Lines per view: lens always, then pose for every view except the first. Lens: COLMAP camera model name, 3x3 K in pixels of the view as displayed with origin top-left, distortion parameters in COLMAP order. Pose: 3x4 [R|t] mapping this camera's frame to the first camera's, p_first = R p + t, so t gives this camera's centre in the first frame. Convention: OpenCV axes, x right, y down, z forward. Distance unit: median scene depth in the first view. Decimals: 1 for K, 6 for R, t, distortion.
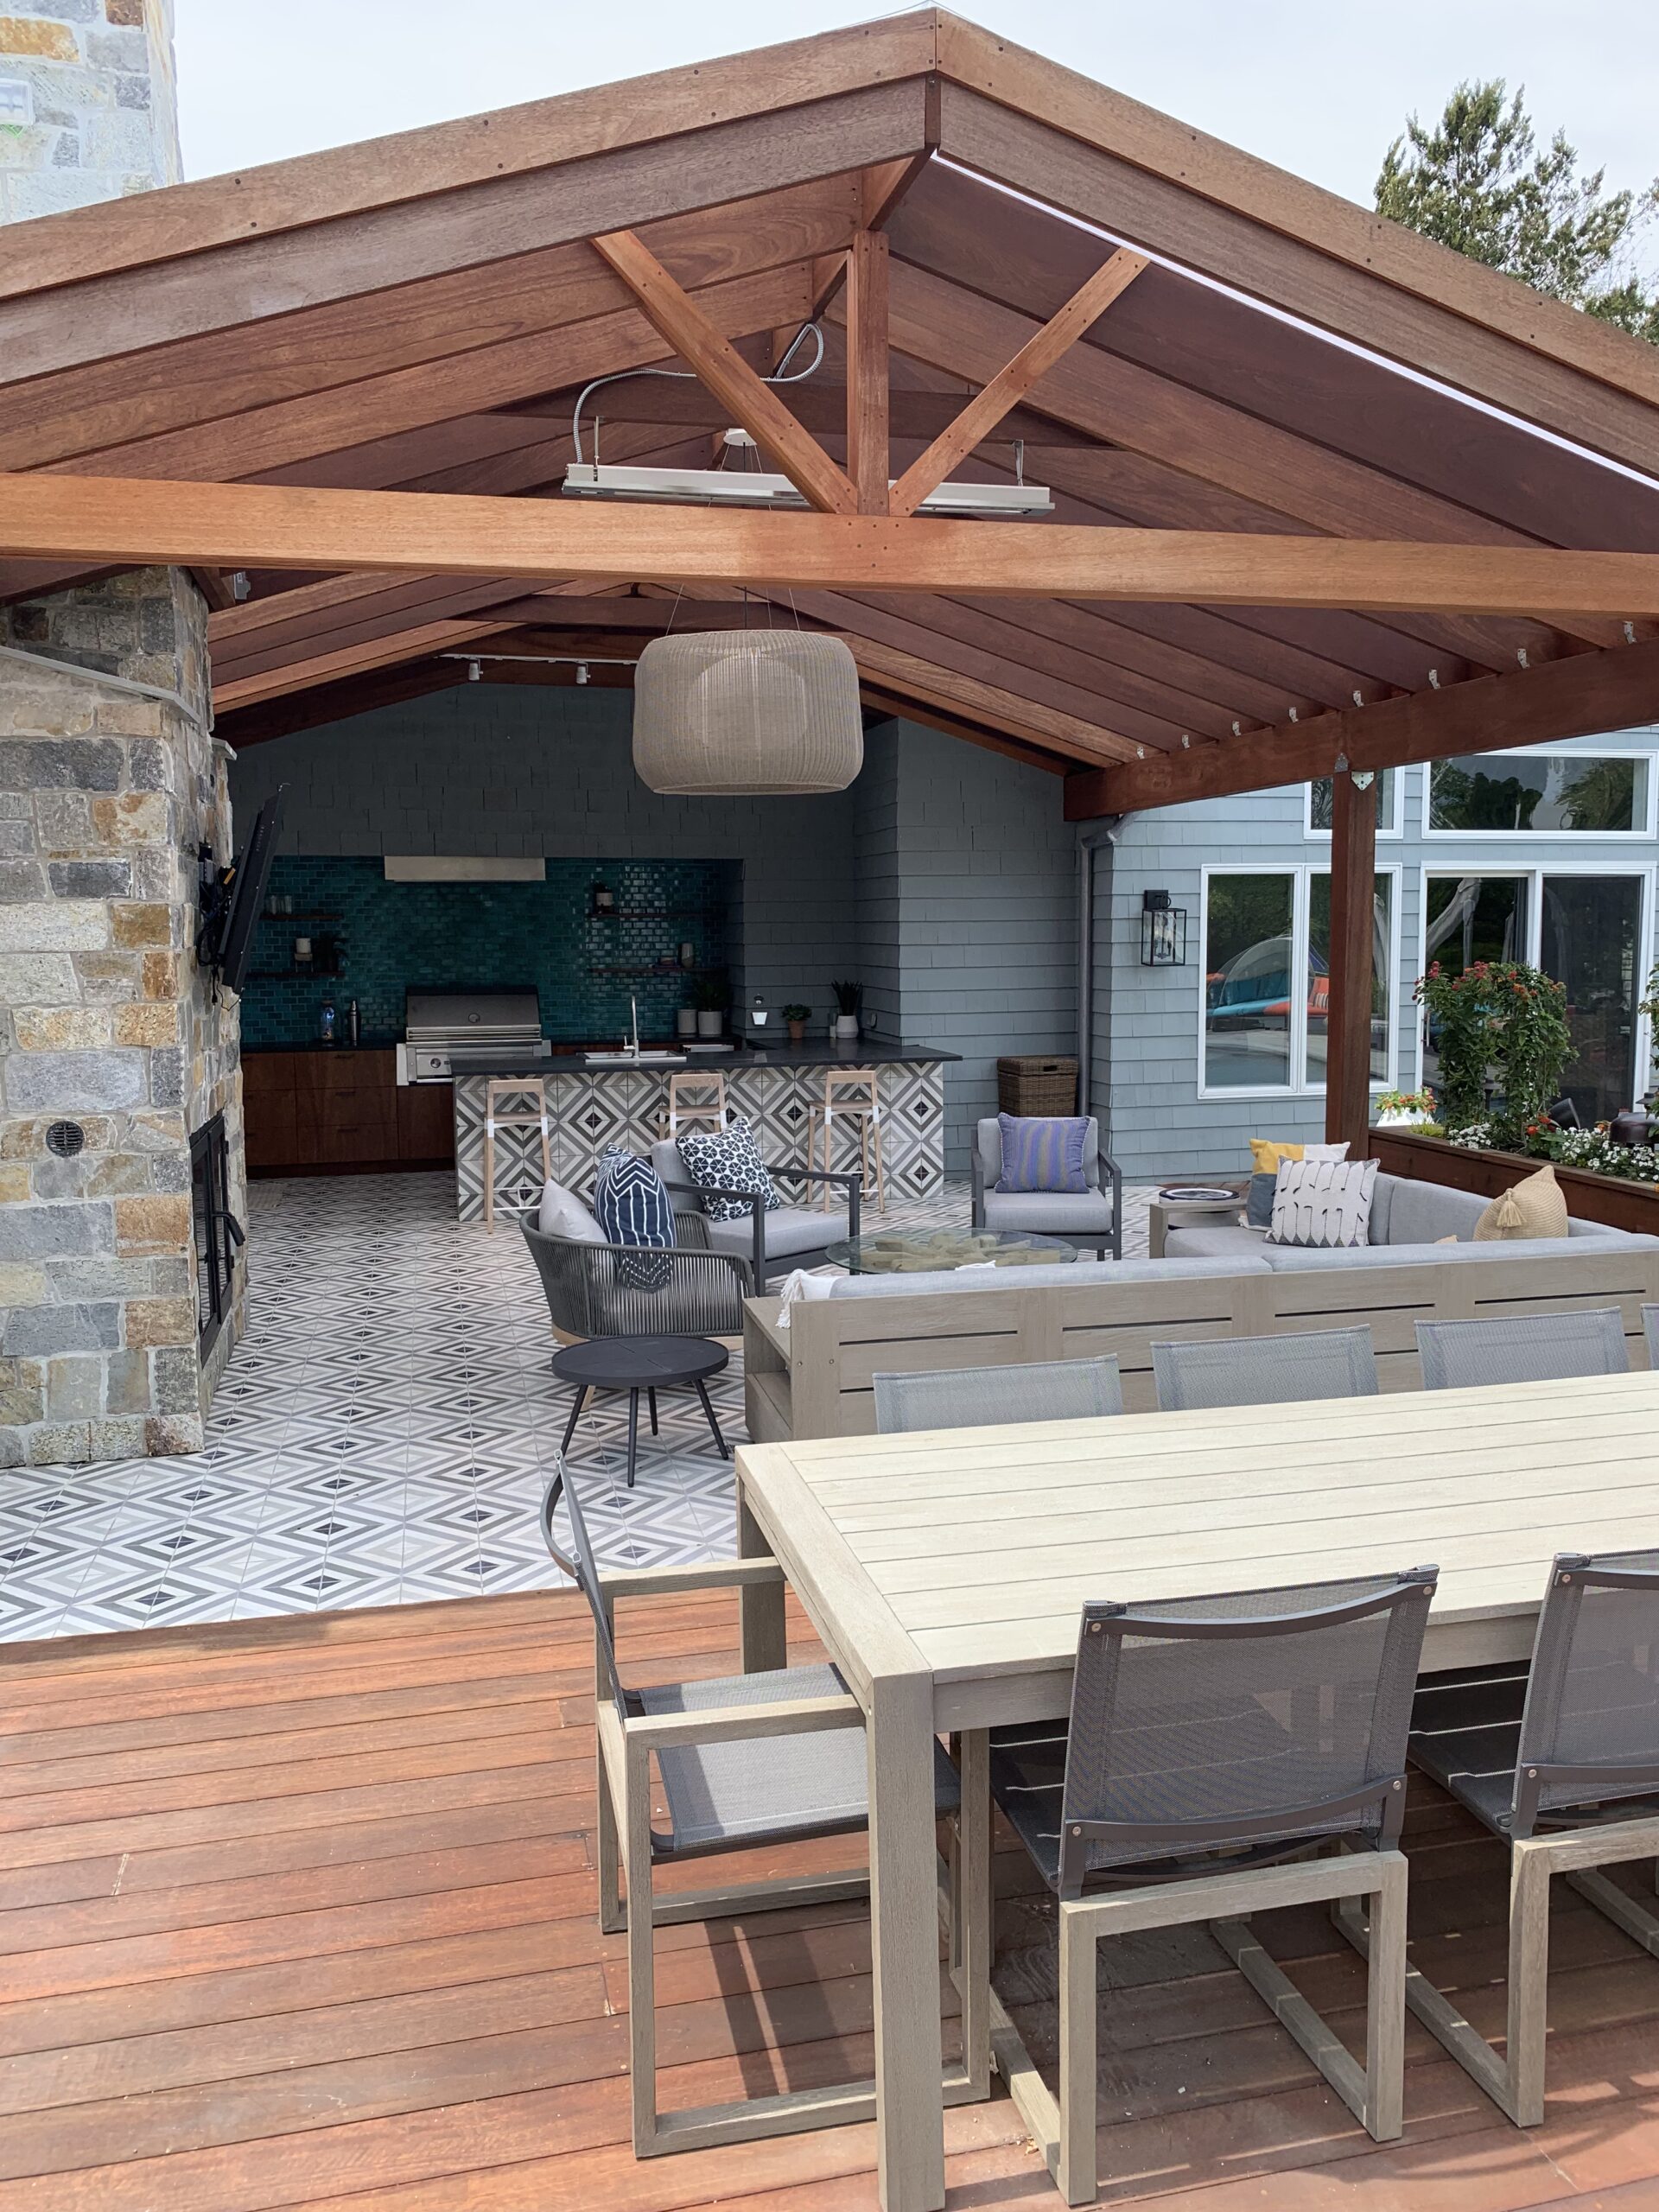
lens RADIAL K [[1705.6, 0, 836.7], [0, 1705.6, 1075.2], [0, 0, 1]] dist [-0.000634, 0.006723]
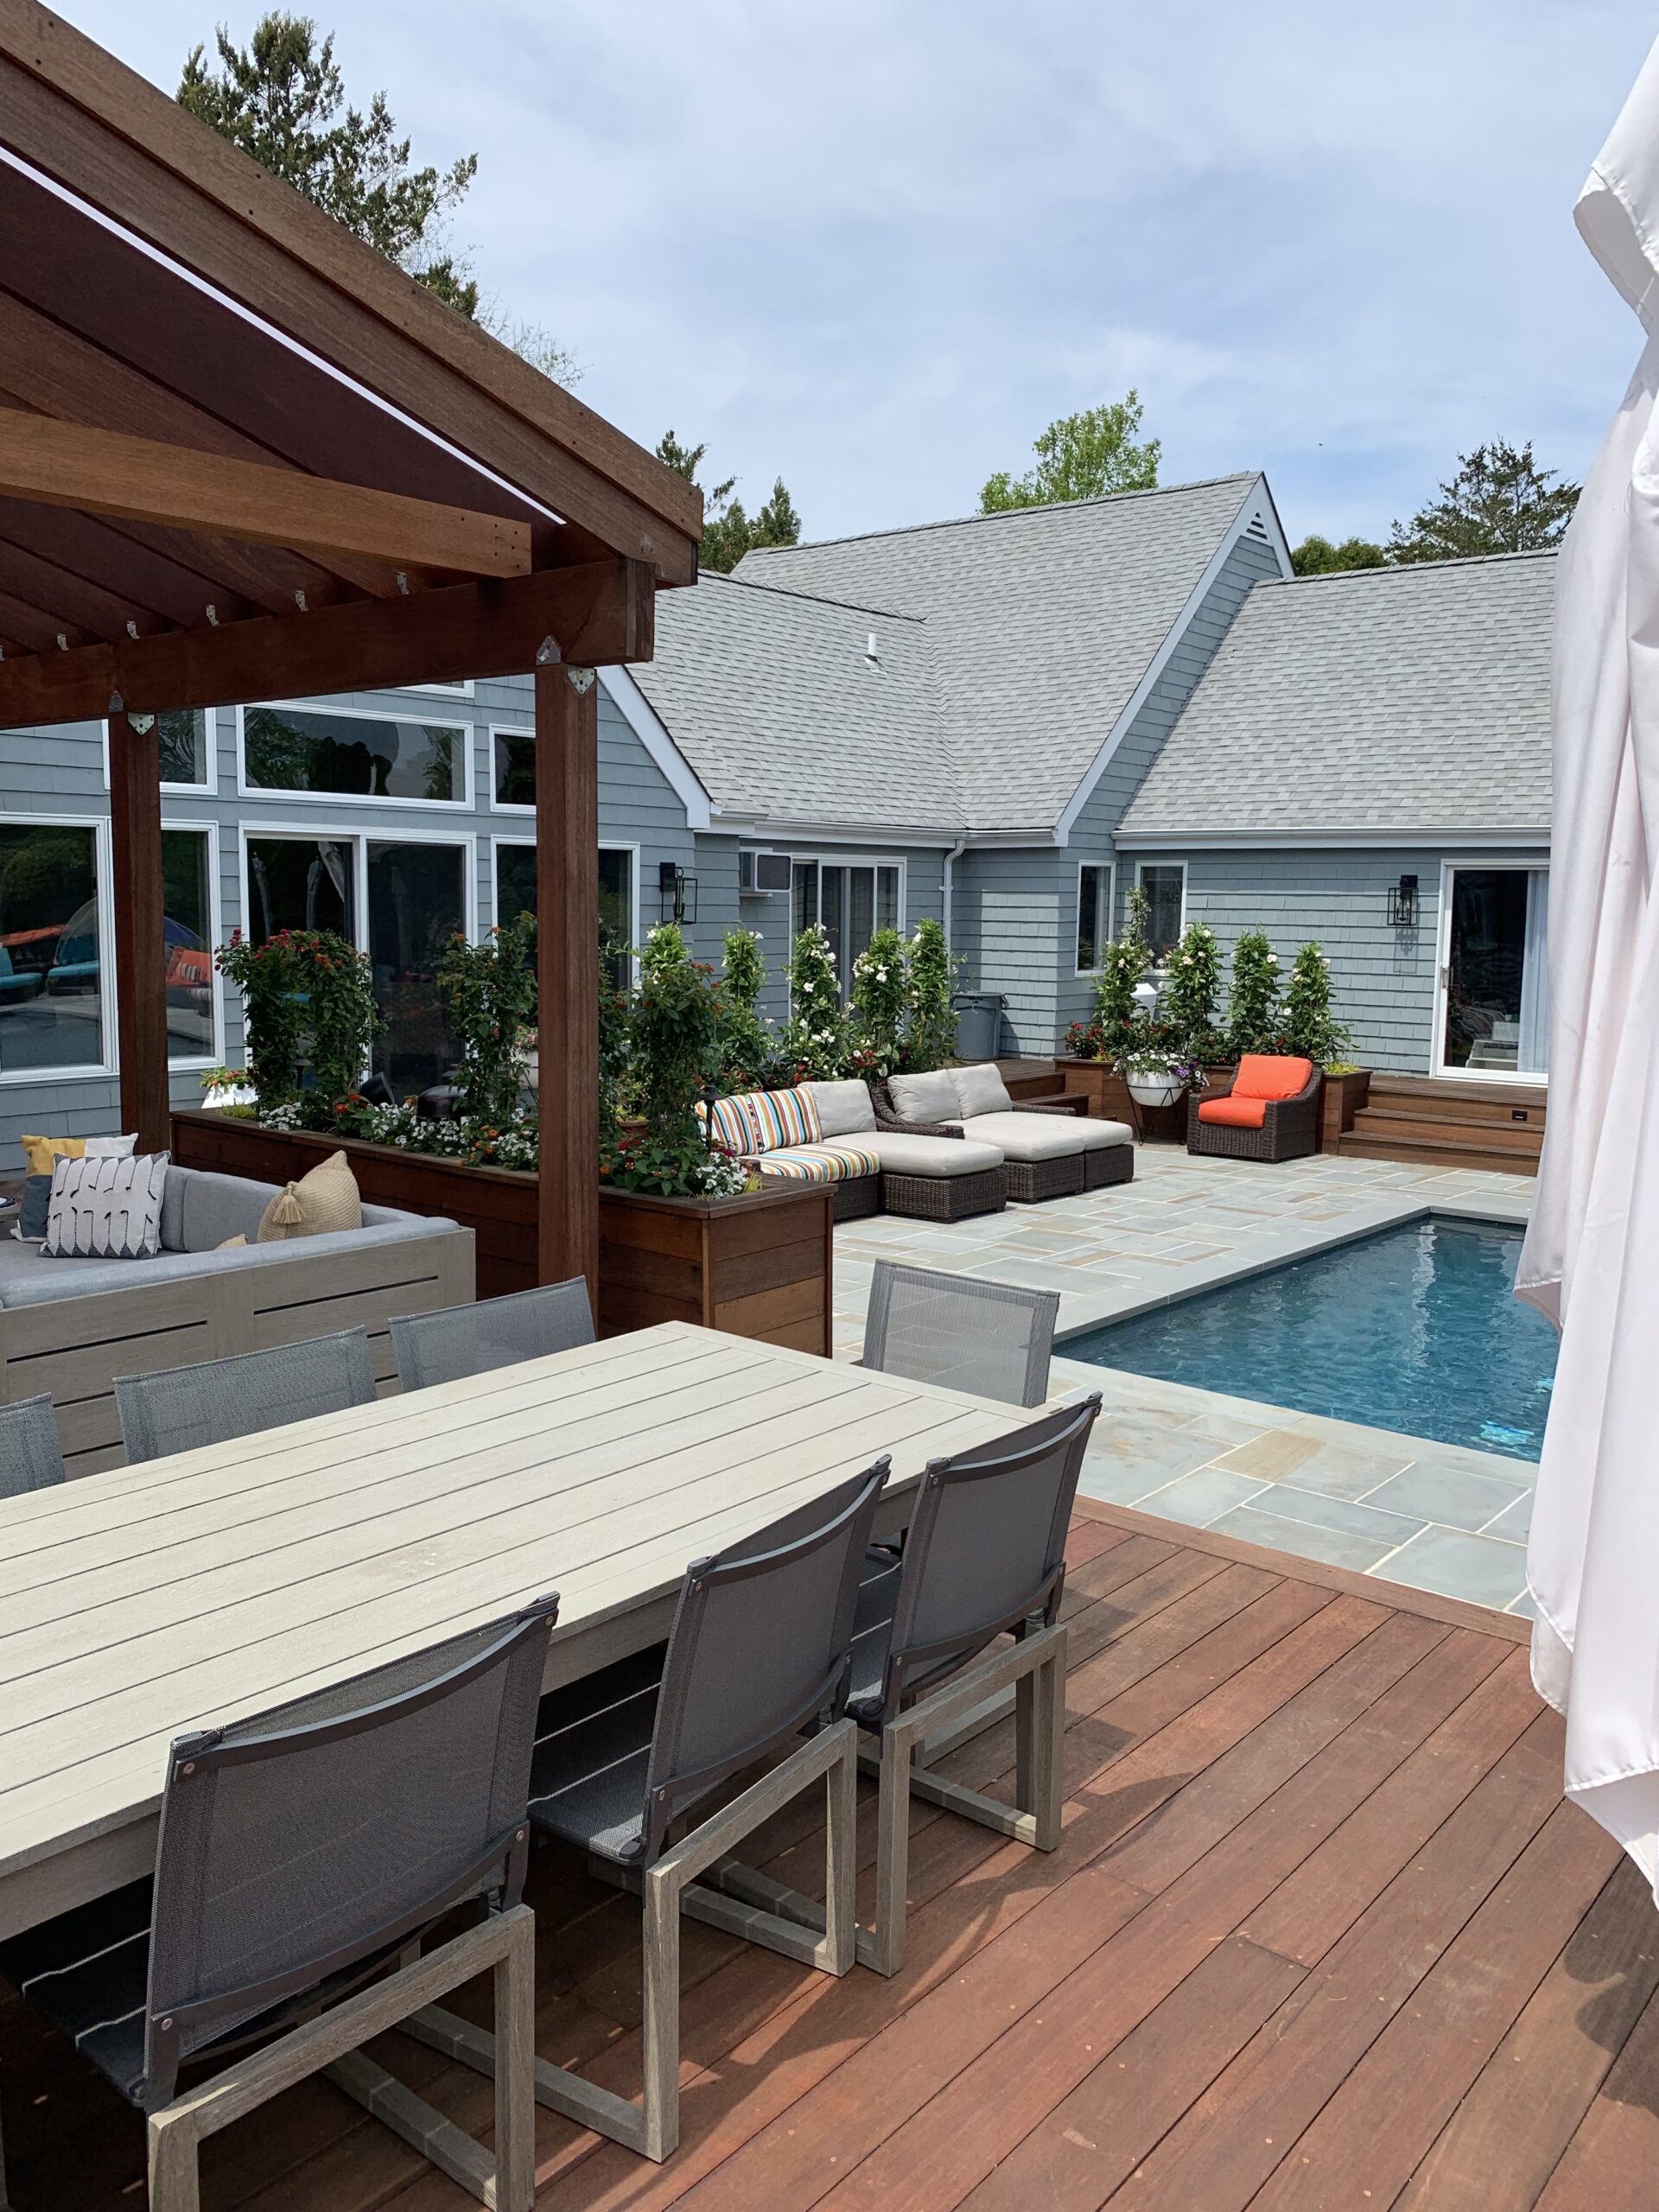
lens RADIAL K [[1696.4, 0, 841.7], [0, 1696.4, 1074.0], [0, 0, 1]] dist [0.007180, -0.011151]
pose [[0.805064, -0.041620, 0.591727, 0.072272], [0.029300, 0.999108, 0.030410, -0.007172], [-0.592464, -0.007144, 0.805565, 0.073437]]
